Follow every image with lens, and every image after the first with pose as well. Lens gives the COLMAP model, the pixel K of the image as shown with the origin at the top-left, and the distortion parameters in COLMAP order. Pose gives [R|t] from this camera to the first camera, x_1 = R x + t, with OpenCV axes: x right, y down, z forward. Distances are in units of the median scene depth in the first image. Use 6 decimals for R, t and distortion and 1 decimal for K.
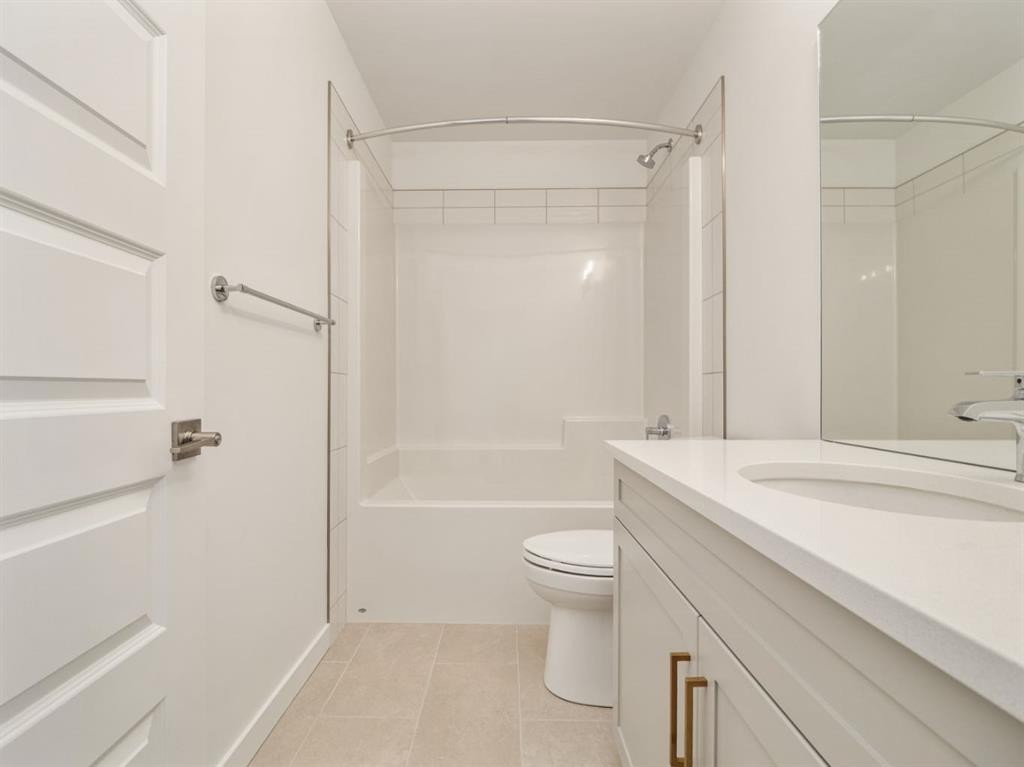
lens RADIAL K [[505.8, 0, 512.0], [0, 505.8, 383.5], [0, 0, 1]] dist [-0.003622, -0.001033]
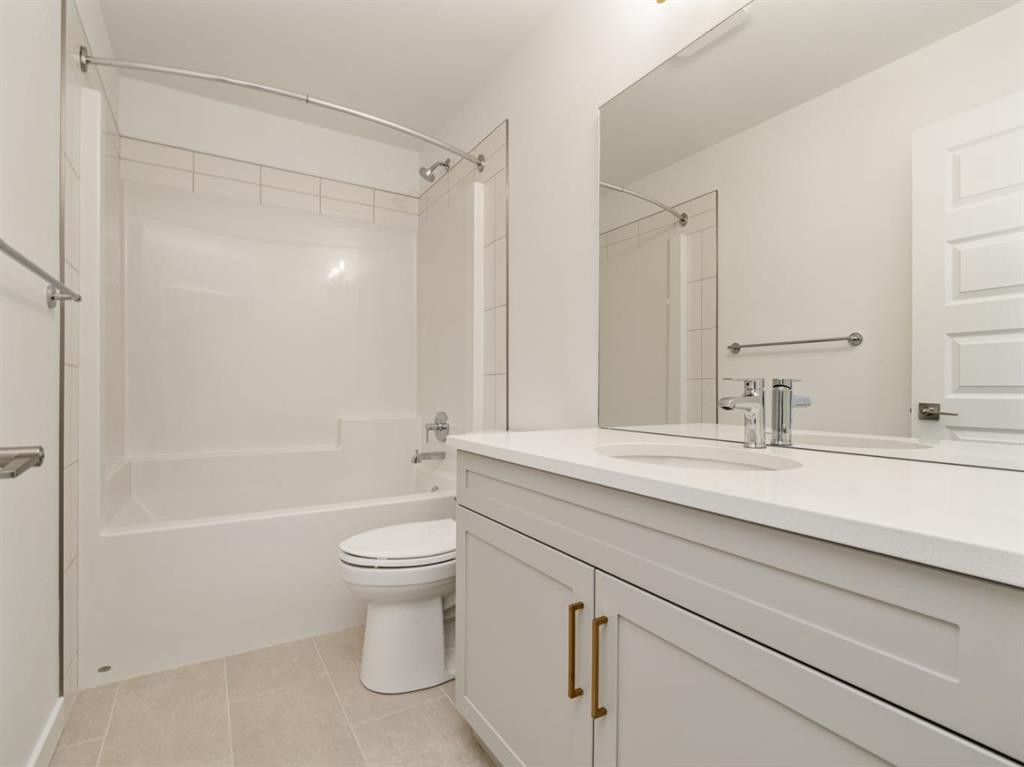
lens RADIAL K [[491.5, 0, 512.0], [0, 491.5, 383.5], [0, 0, 1]] dist [0.002216, -0.000150]
pose [[0.853600, 0.009289, 0.520846, -0.154974], [-0.010638, 0.999943, -0.000399, 0.000412], [-0.520820, -0.005200, 0.853650, 0.023039]]
